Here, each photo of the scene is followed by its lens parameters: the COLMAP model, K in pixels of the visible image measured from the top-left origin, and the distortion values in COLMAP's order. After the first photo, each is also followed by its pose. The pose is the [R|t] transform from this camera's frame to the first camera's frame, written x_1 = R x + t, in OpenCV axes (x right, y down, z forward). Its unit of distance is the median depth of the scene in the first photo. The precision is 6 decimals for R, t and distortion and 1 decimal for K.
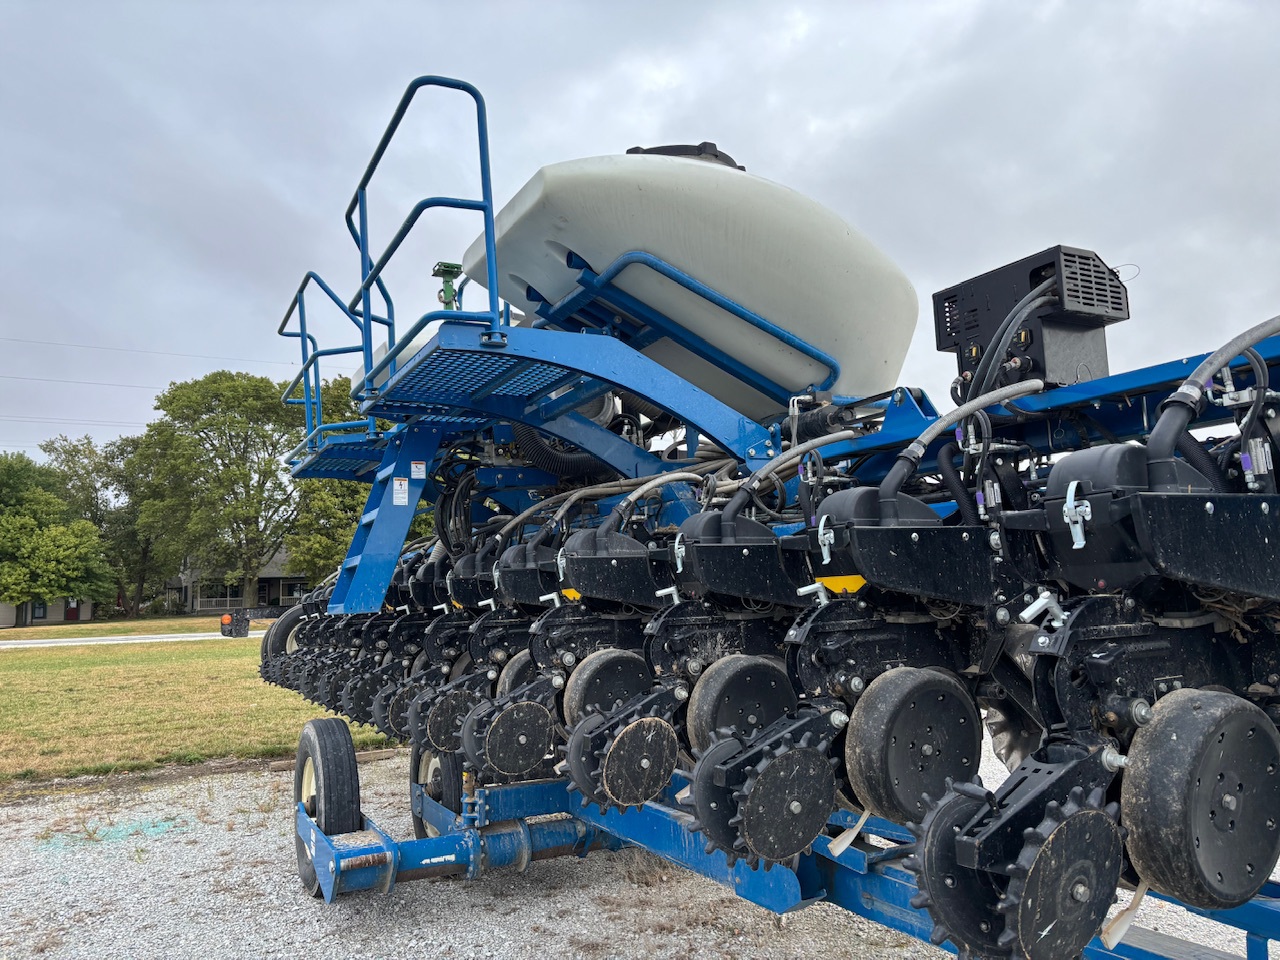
lens RADIAL K [[968.4, 0, 636.6], [0, 968.4, 481.8], [0, 0, 1]] dist [0.028543, -0.039158]
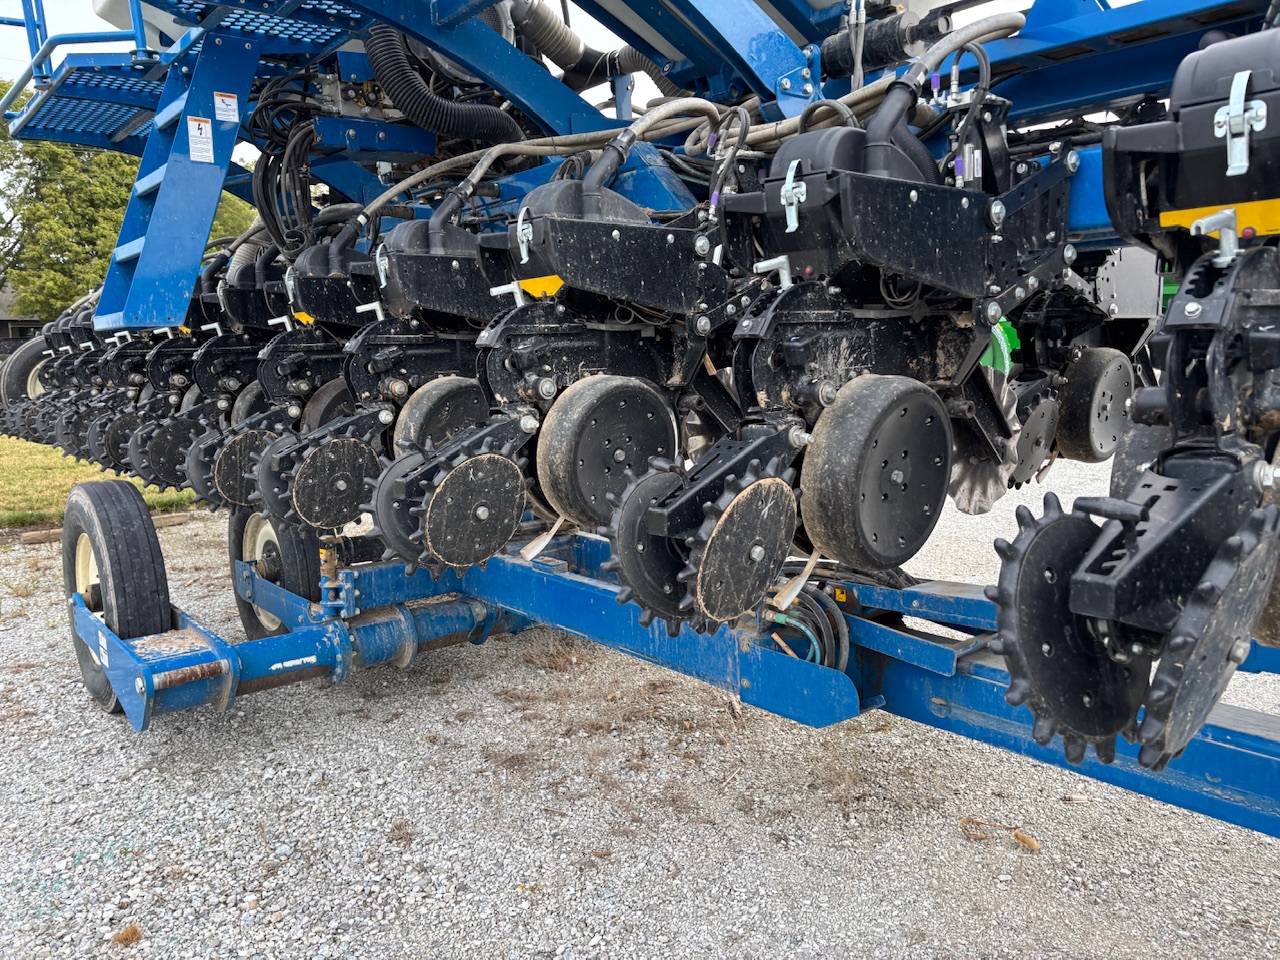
lens RADIAL K [[959.7, 0, 640.0], [0, 959.7, 480.0], [0, 0, 1]] dist [0.076398, -0.101311]
pose [[0.975665, -0.015753, 0.218698, -0.085899], [-0.038522, 0.969587, 0.241695, 0.051406], [-0.215854, -0.244238, 0.945386, 0.224531]]
